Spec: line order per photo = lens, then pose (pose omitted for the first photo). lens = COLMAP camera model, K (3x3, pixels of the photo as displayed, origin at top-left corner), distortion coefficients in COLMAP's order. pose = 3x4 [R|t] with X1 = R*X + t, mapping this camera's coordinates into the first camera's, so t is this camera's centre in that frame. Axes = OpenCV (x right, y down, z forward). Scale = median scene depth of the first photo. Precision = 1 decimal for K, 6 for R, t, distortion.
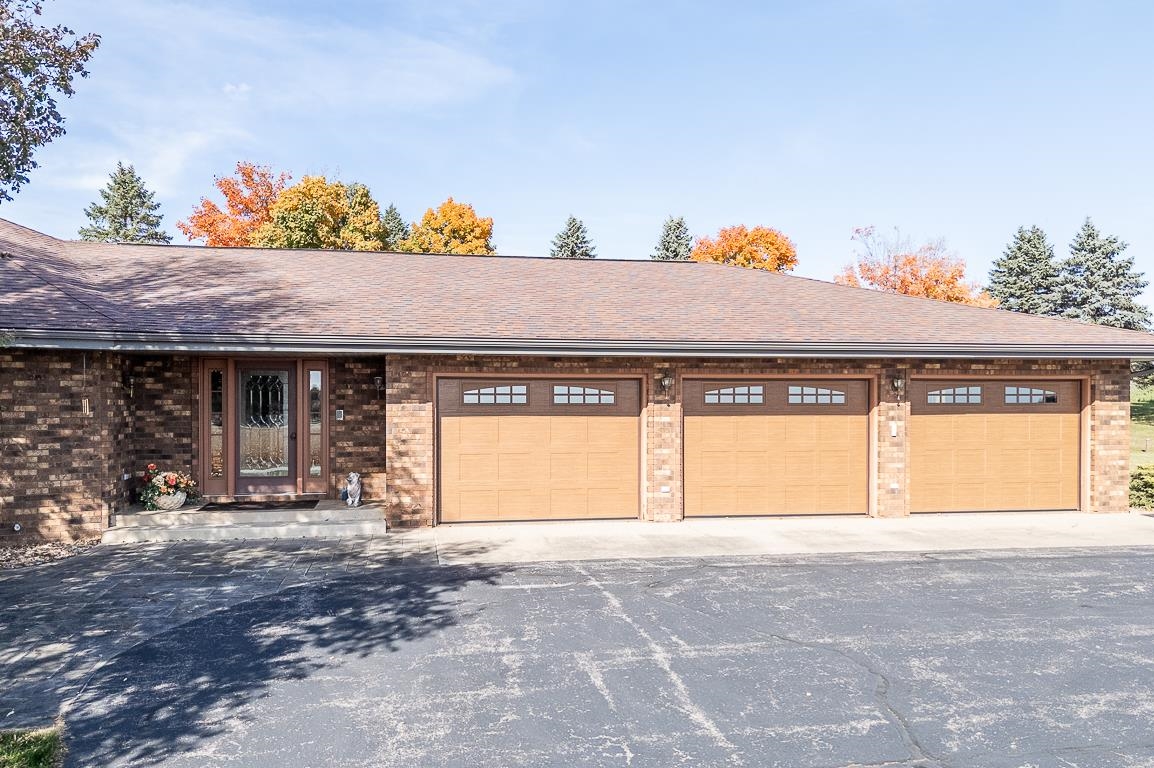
lens RADIAL K [[912.1, 0, 577.0], [0, 912.1, 384.0], [0, 0, 1]] dist [0.030935, -0.000724]
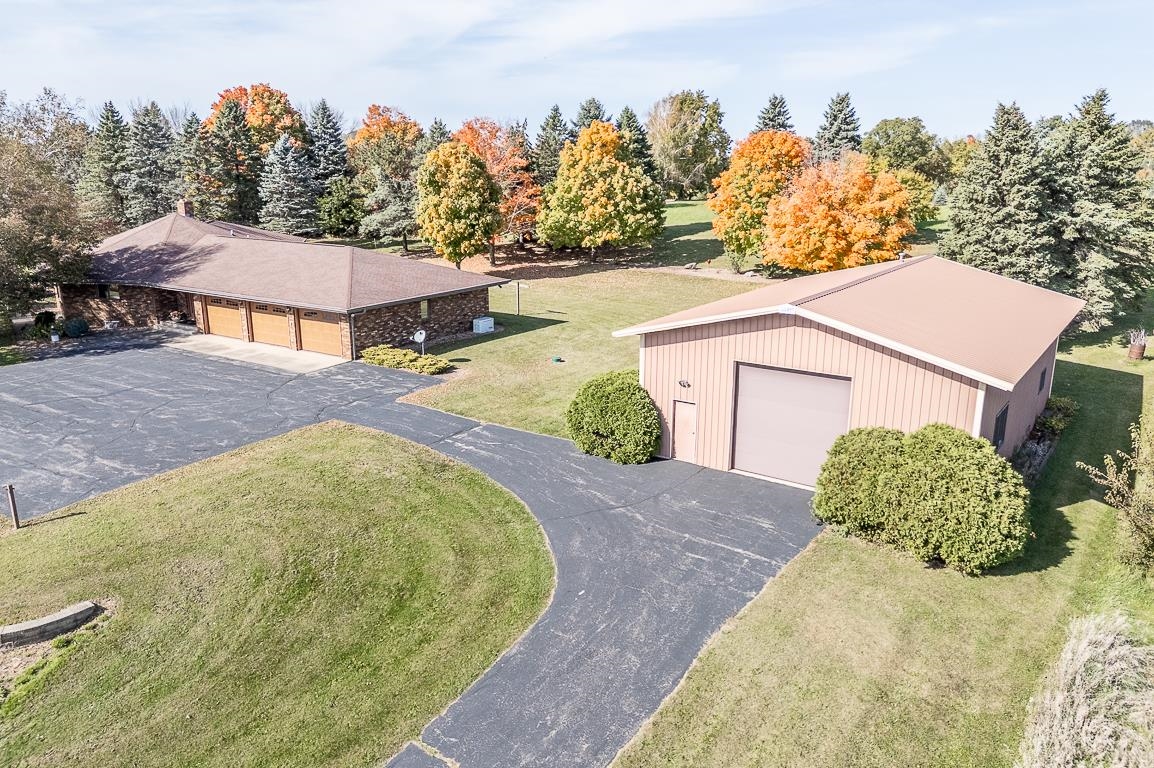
lens RADIAL K [[839.4, 0, 575.4], [0, 839.4, 372.3], [0, 0, 1]] dist [0.083253, -0.083058]
pose [[0.743439, 0.164748, -0.648195, 3.146986], [0.000525, 0.969042, 0.246897, -0.536787], [0.668804, -0.183893, 0.720337, -0.533451]]
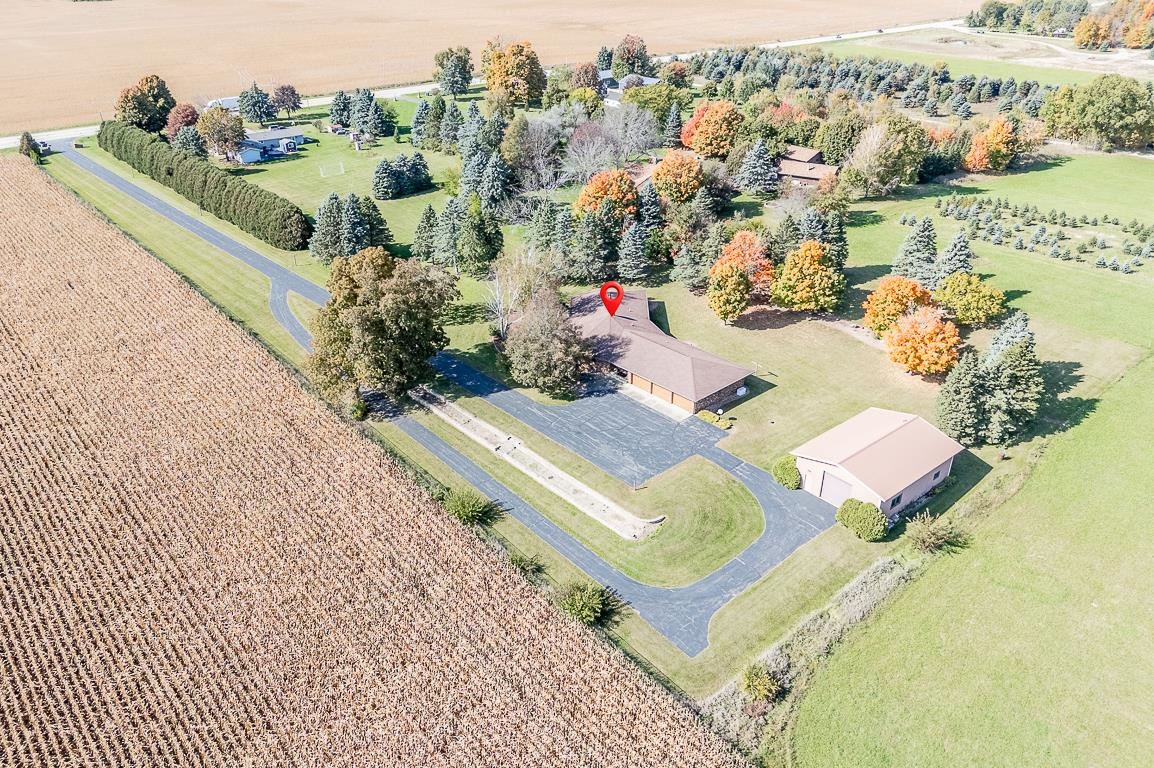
lens RADIAL K [[839.4, 0, 575.4], [0, 839.4, 372.3], [0, 0, 1]] dist [0.083253, -0.083058]
pose [[0.552902, 0.387419, -0.737703, 5.748414], [-0.002508, 0.886106, 0.463476, -3.891995], [0.833243, -0.254407, 0.490901, -3.664920]]
